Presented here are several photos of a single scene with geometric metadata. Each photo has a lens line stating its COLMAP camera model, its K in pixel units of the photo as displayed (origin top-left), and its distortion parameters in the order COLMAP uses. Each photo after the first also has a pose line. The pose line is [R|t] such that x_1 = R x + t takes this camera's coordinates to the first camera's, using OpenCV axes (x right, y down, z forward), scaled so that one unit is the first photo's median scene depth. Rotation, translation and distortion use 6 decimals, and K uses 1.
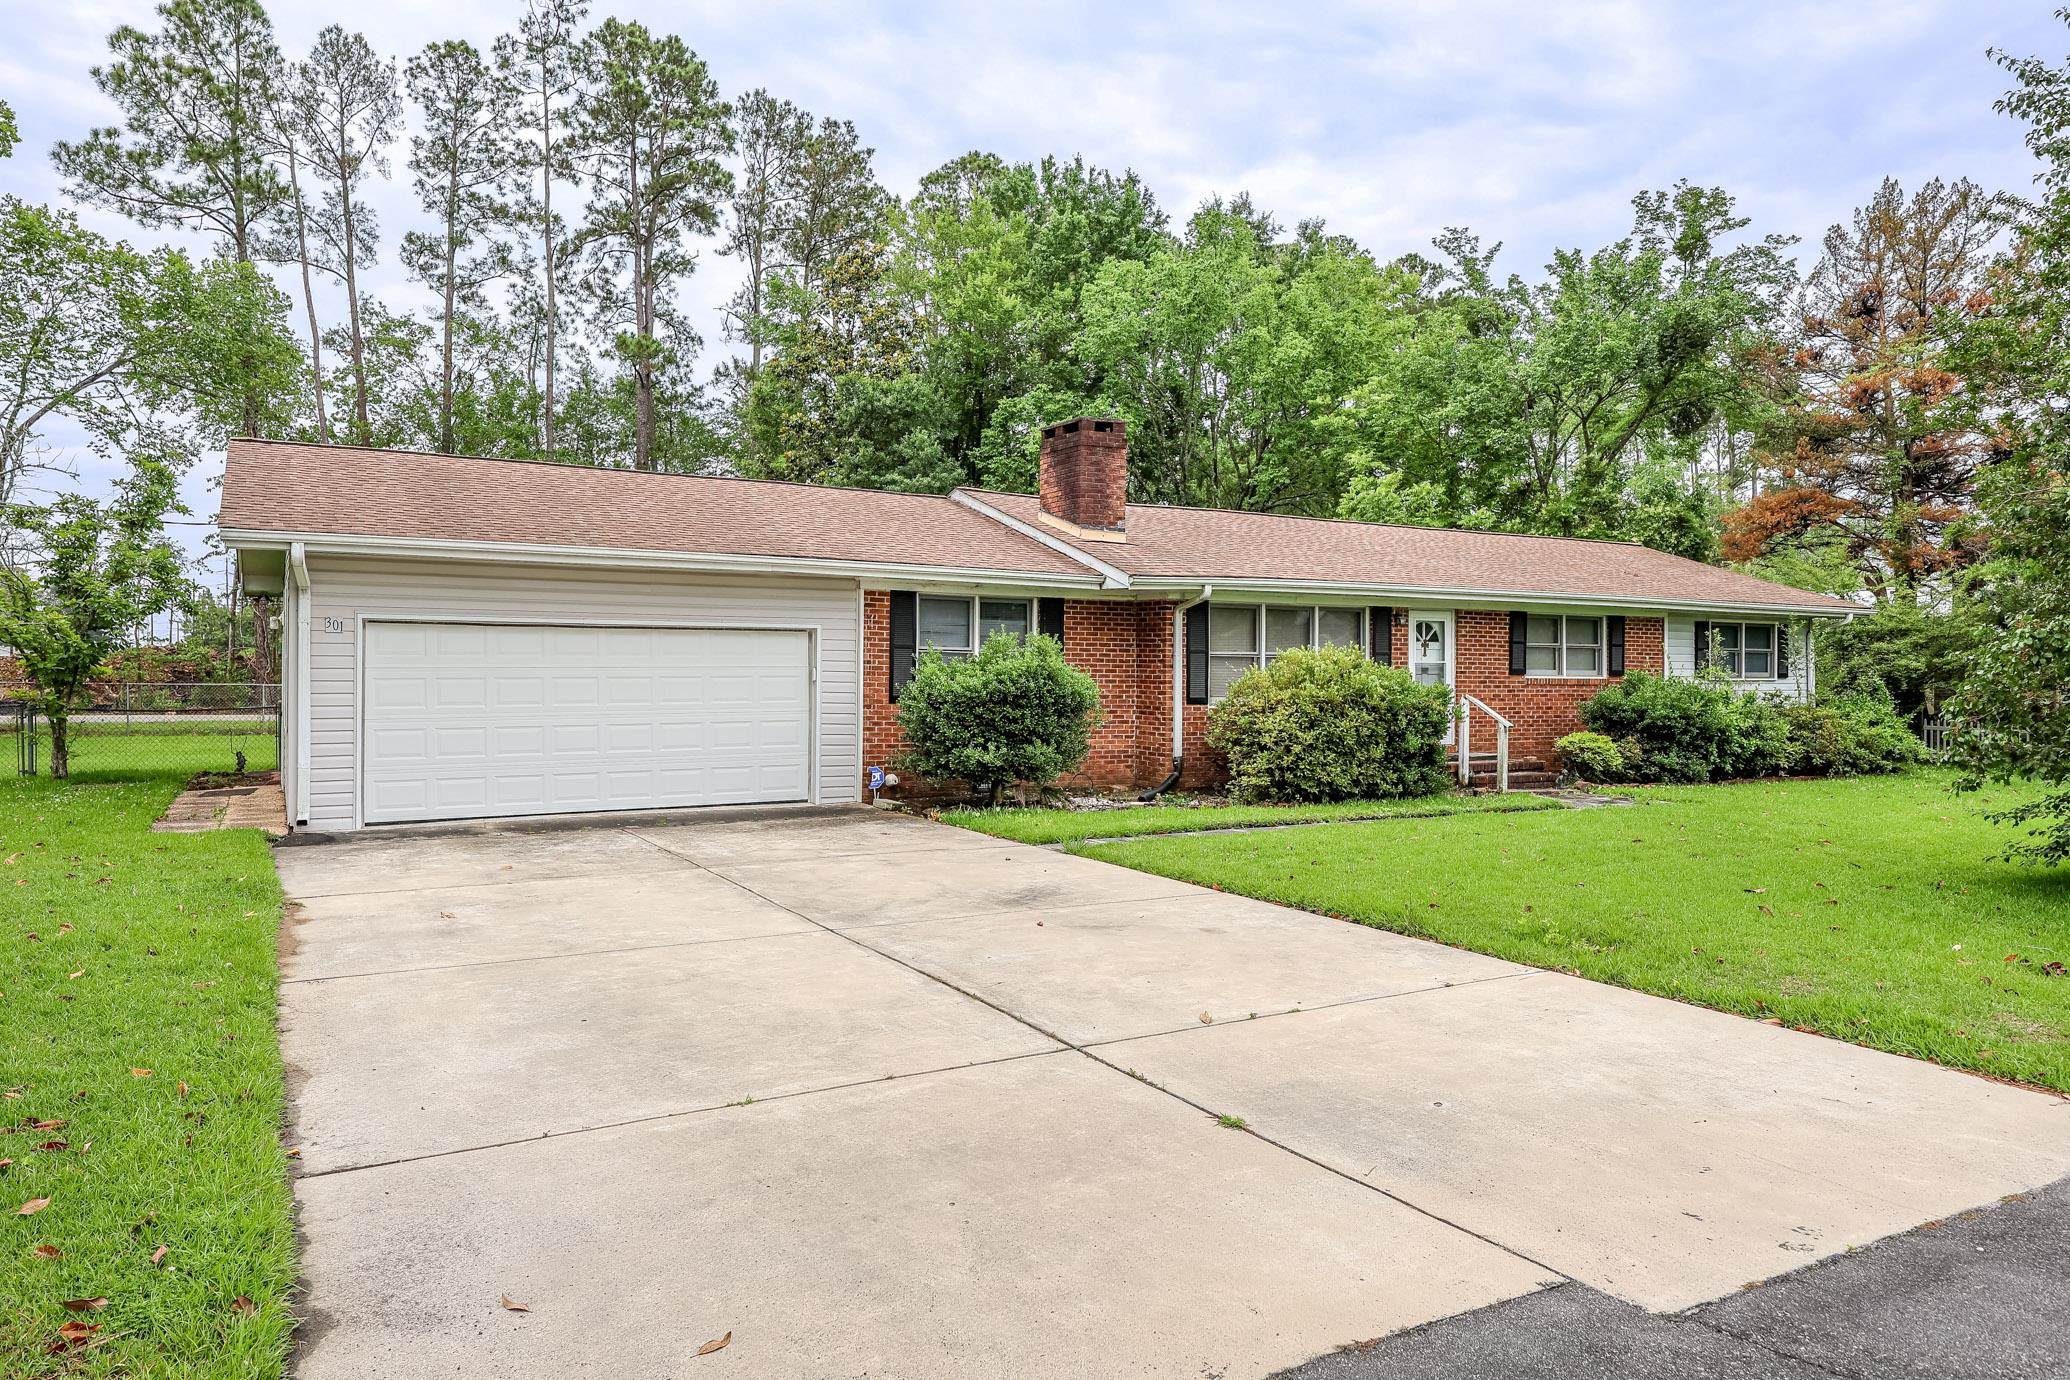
lens RADIAL K [[1367.7, 0, 1037.9], [0, 1367.7, 691.2], [0, 0, 1]] dist [-0.012382, 0.001202]
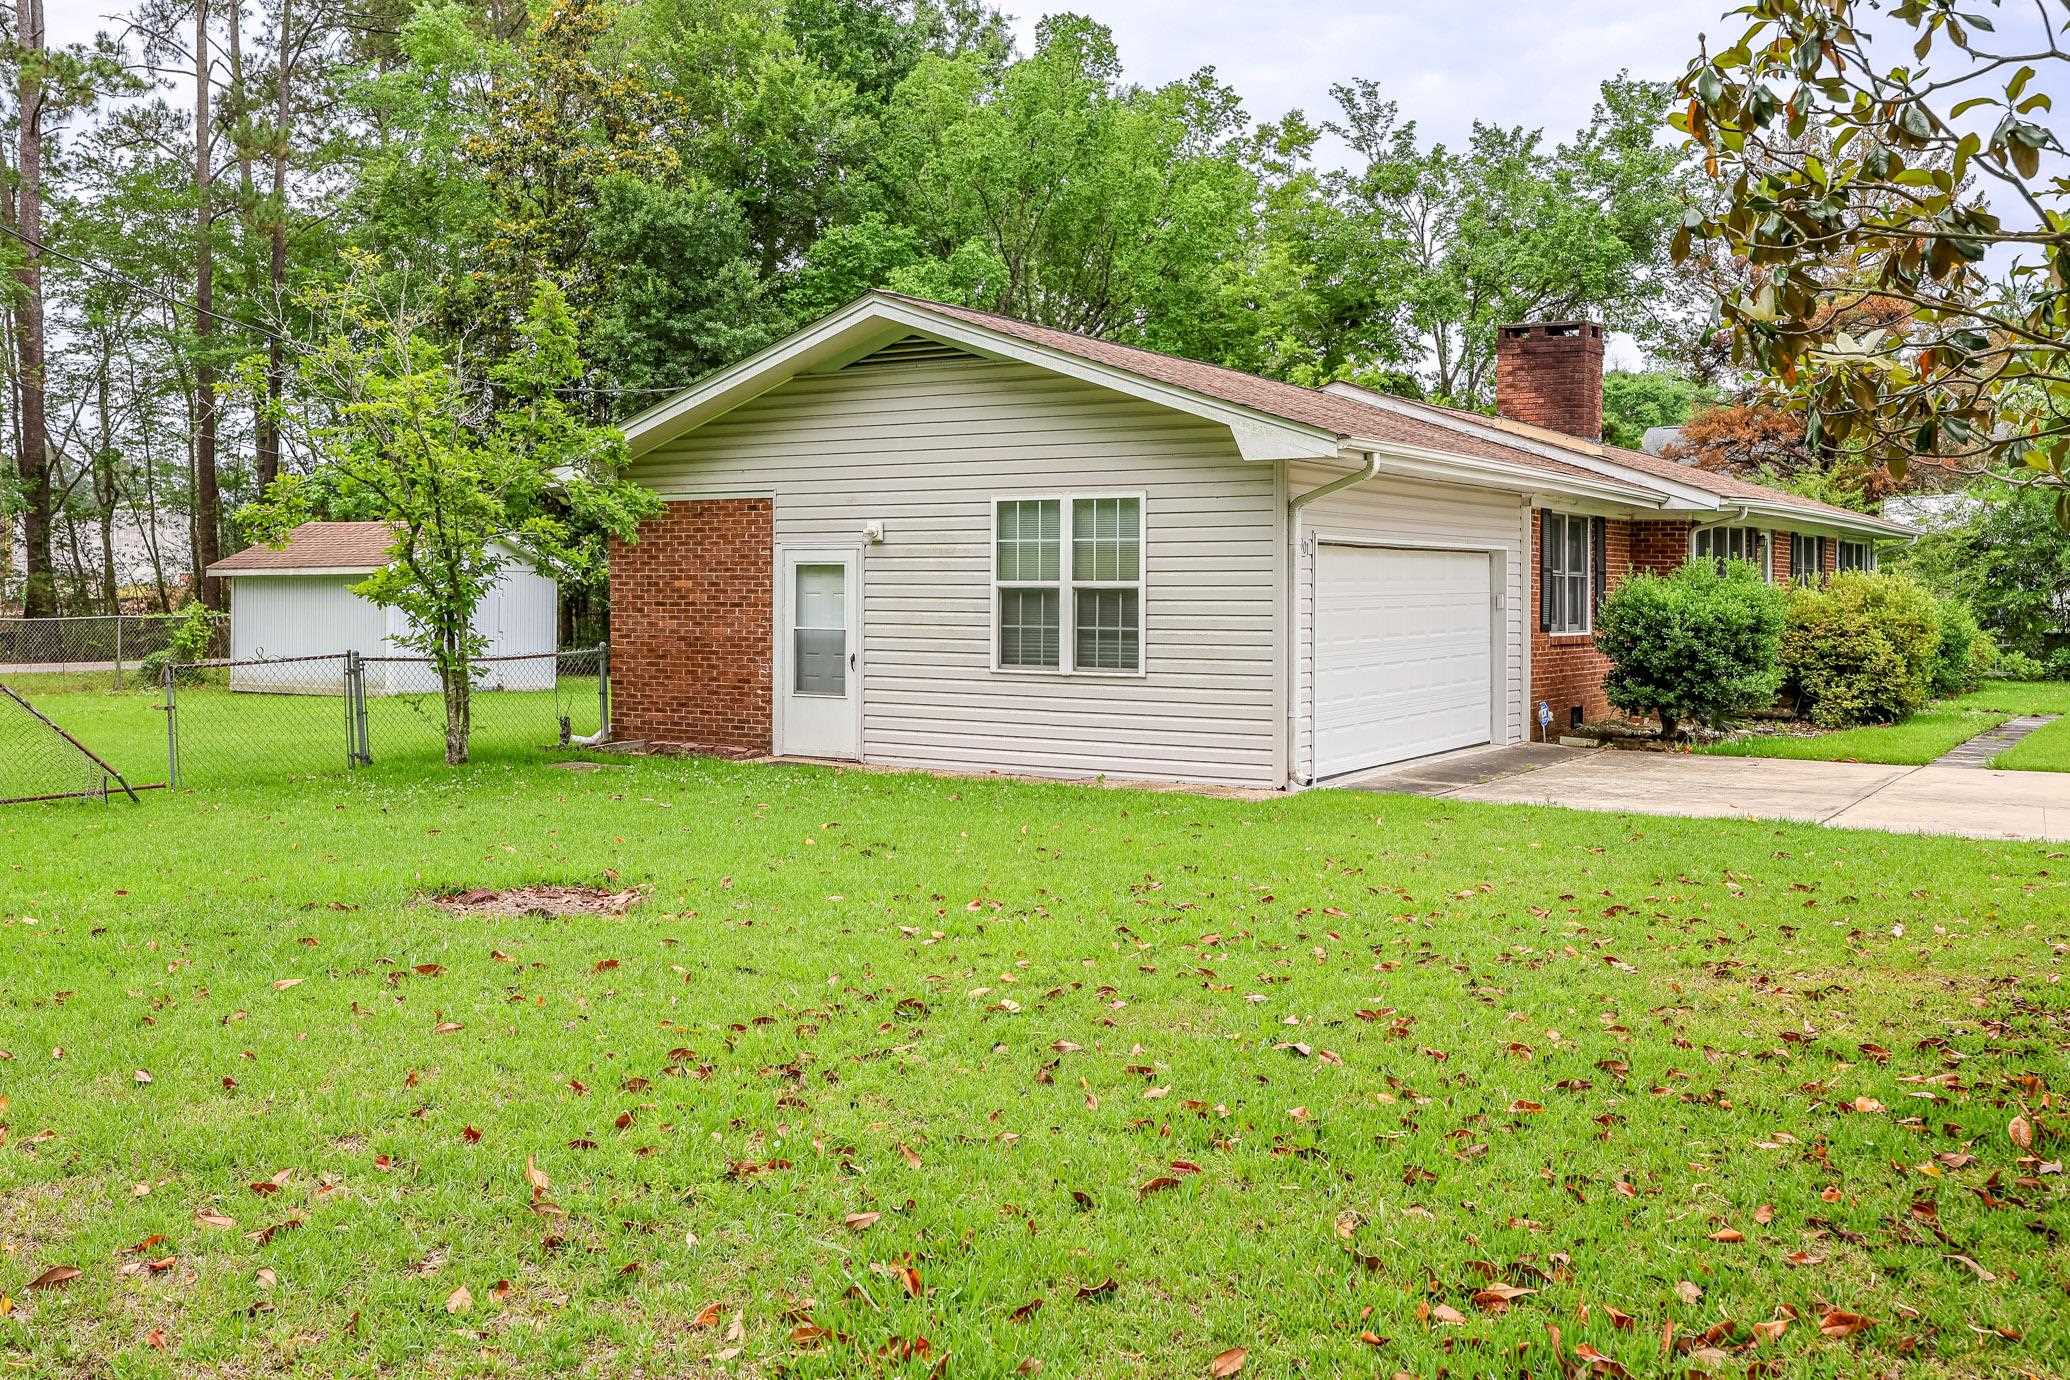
lens RADIAL K [[1886.4, 0, 1033.9], [0, 1886.4, 688.0], [0, 0, 1]] dist [-0.001306, -0.000616]
pose [[0.883357, -0.028541, 0.467830, -0.519035], [0.009924, 0.999059, 0.042212, -0.005489], [-0.468595, -0.032646, 0.882810, 0.025202]]
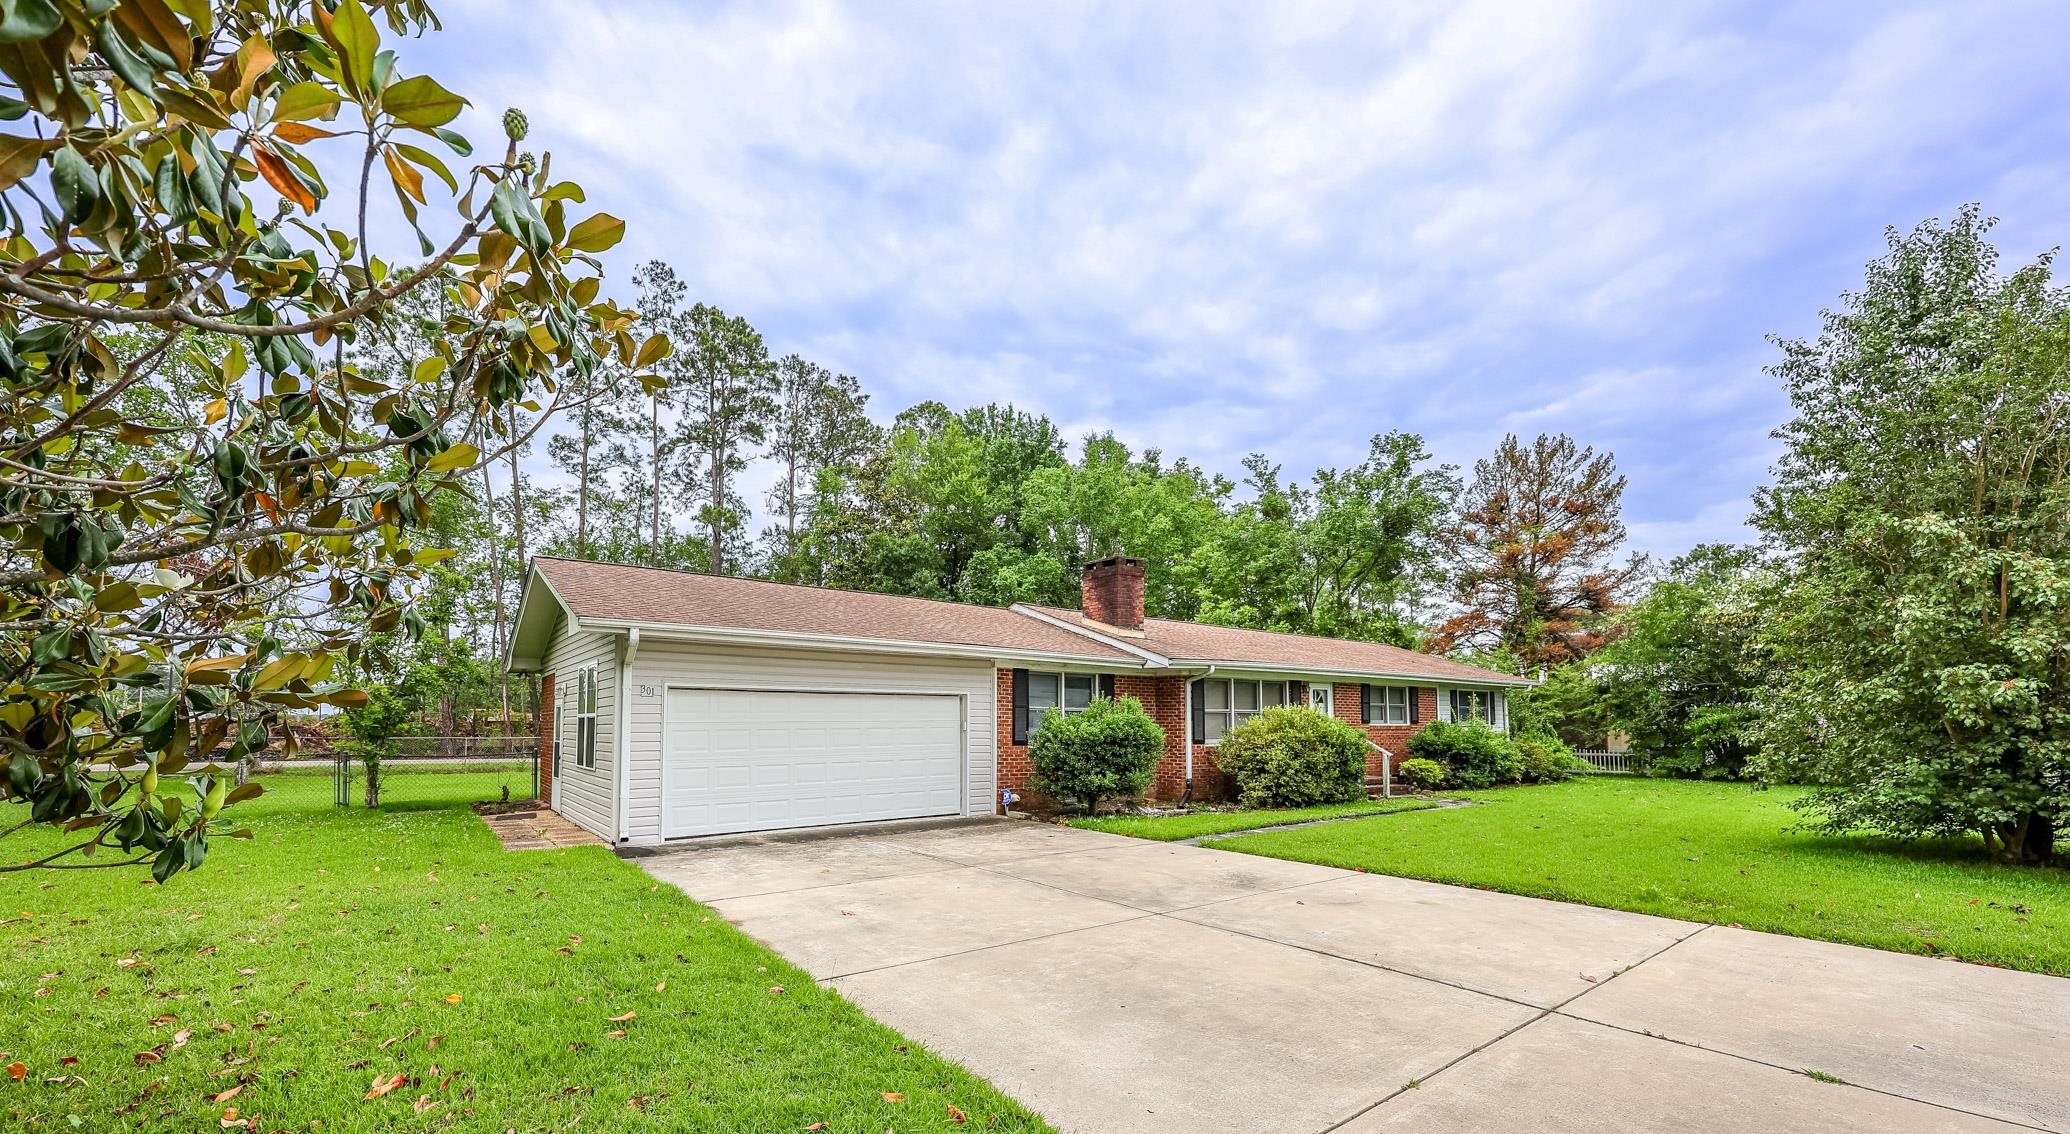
lens RADIAL K [[837.5, 0, 1041.3], [0, 837.5, 695.8], [0, 0, 1]] dist [-0.008398, -0.000225]
pose [[0.989809, -0.002522, 0.142377, -0.107312], [0.009719, 0.998708, -0.049879, 0.000515], [-0.142067, 0.050755, 0.988555, 0.055789]]
